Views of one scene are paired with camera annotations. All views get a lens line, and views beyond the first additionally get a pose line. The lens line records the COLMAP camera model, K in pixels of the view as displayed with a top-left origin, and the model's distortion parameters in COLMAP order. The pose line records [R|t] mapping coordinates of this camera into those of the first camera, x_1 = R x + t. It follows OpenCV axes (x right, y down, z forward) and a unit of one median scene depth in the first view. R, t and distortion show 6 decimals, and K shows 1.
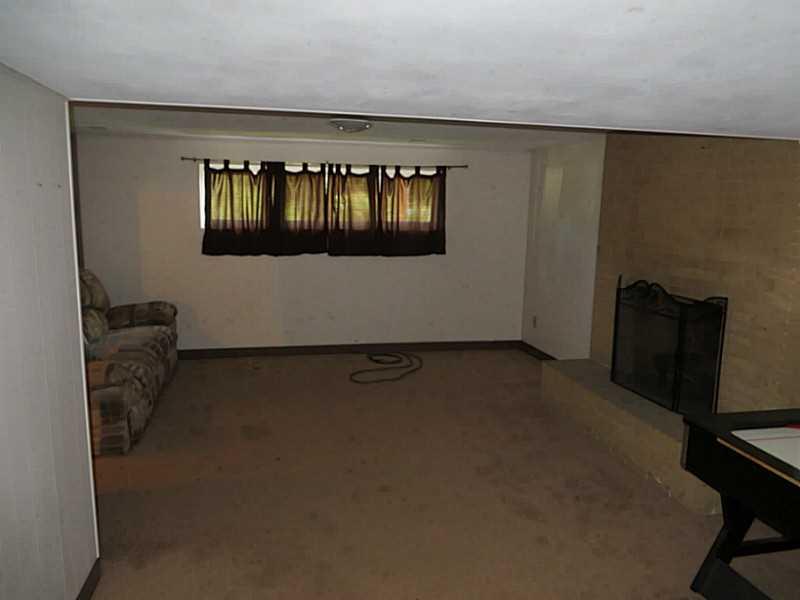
lens RADIAL K [[599.7, 0, 408.8], [0, 599.7, 298.8], [0, 0, 1]] dist [-0.016993, 0.002332]
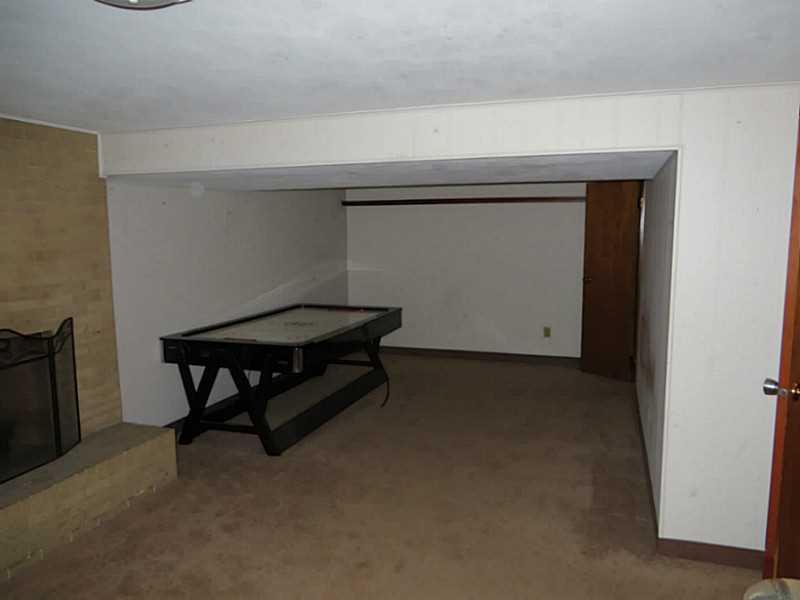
lens RADIAL K [[599.7, 0, 408.8], [0, 599.7, 298.8], [0, 0, 1]] dist [-0.016993, 0.002332]
pose [[-0.858013, -0.080042, 0.507353, -0.466416], [0.069338, 0.960691, 0.268822, -0.258100], [-0.508927, 0.265832, -0.818735, 1.482630]]
